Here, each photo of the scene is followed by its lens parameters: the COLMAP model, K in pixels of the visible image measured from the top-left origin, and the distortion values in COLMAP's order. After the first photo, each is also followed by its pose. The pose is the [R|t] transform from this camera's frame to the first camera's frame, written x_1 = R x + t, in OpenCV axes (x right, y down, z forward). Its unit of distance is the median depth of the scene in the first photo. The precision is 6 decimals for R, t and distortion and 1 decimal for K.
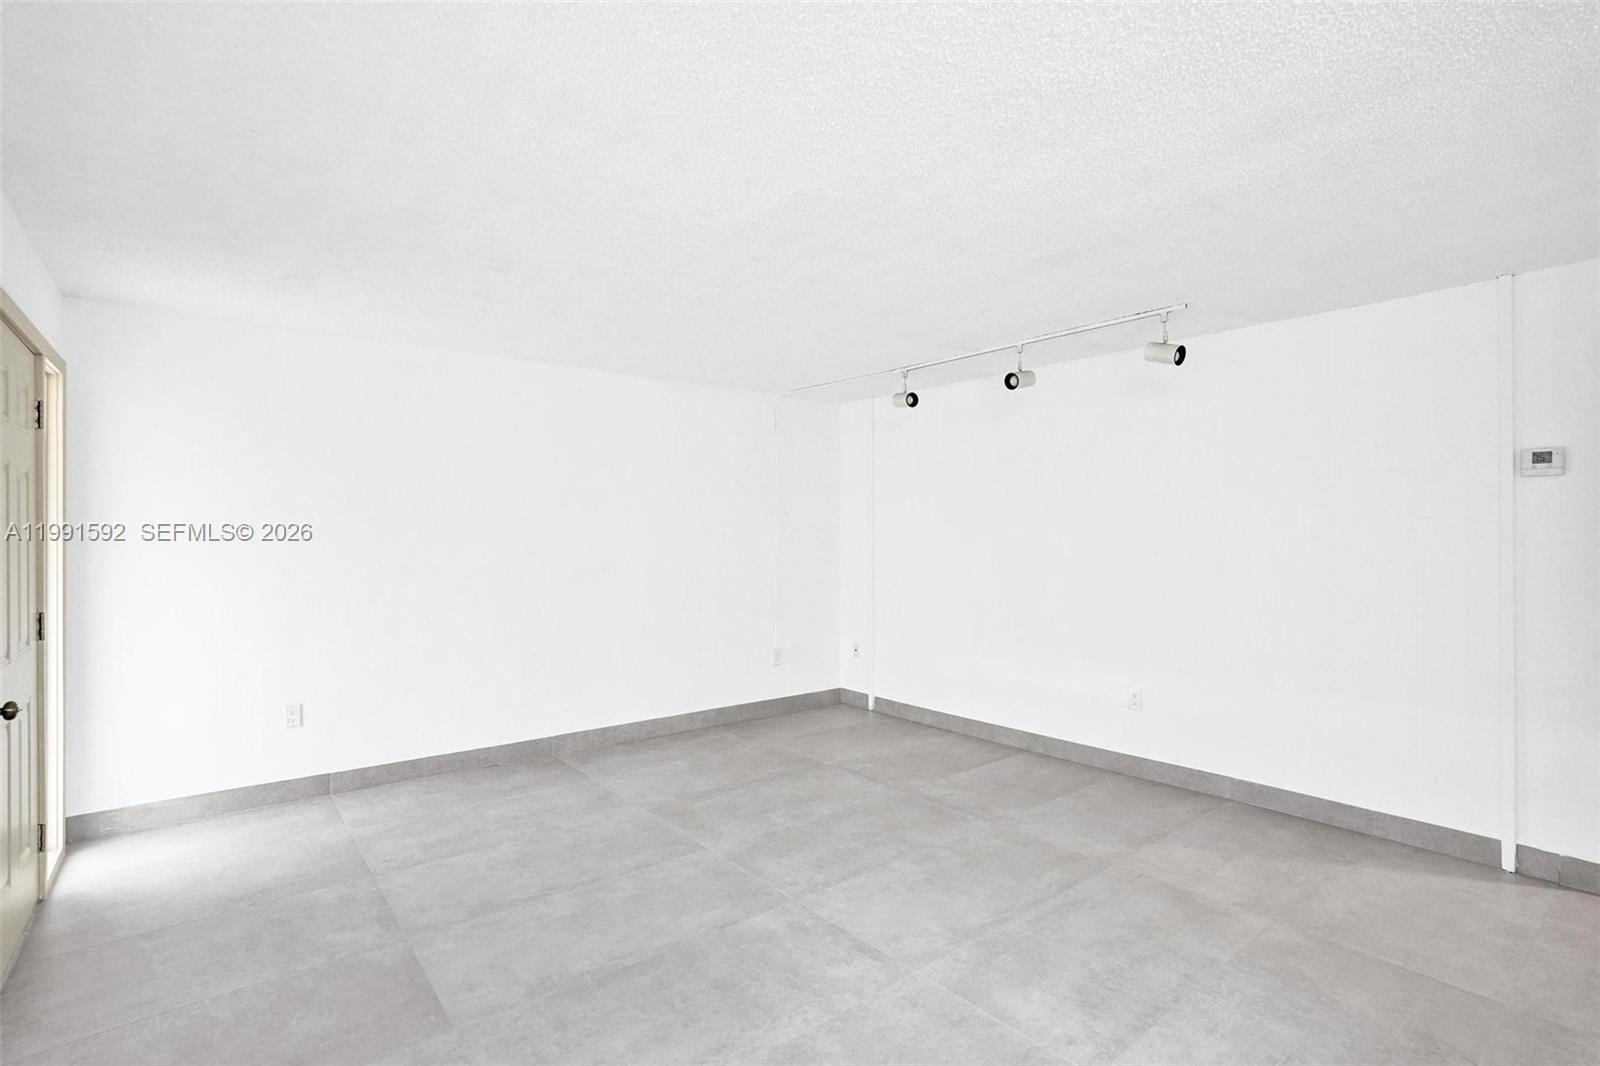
lens RADIAL K [[769.6, 0, 792.3], [0, 769.6, 522.4], [0, 0, 1]] dist [-0.053295, 0.026968]
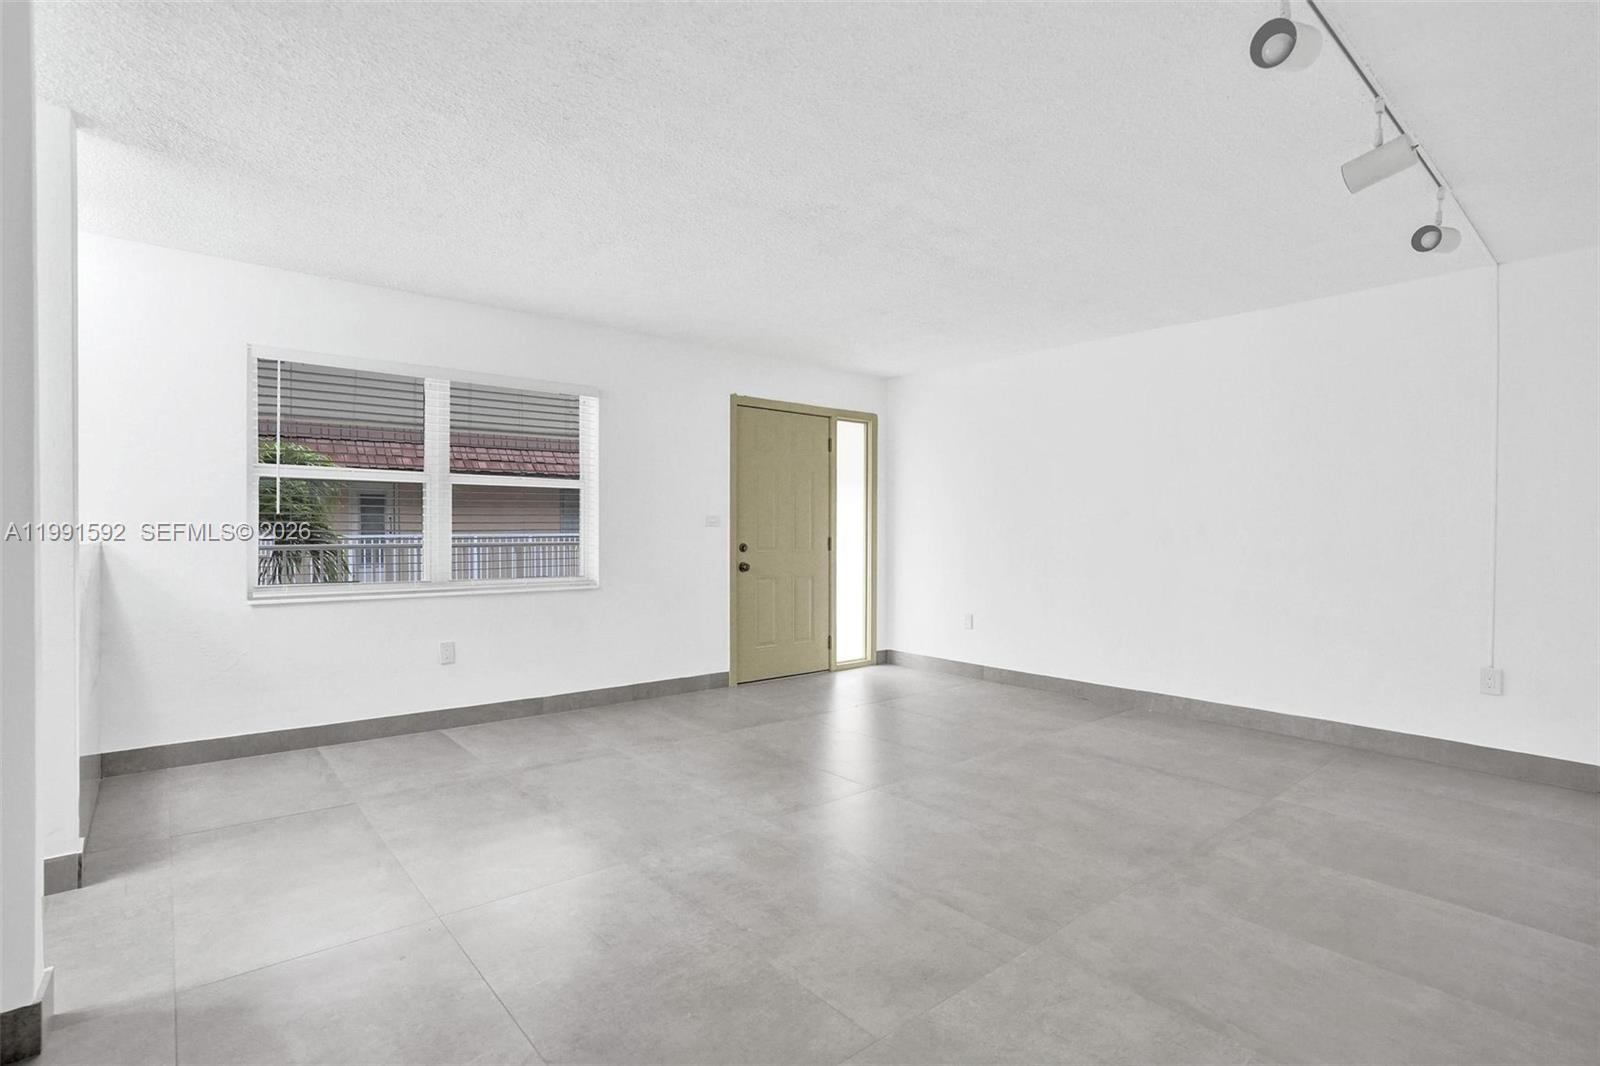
lens RADIAL K [[769.6, 0, 792.3], [0, 769.6, 522.4], [0, 0, 1]] dist [-0.053295, 0.026968]
pose [[0.023948, -0.005288, -0.999699, 0.915022], [0.008534, 0.999951, -0.005085, 0.068685], [0.999677, -0.008410, 0.023992, 0.654003]]
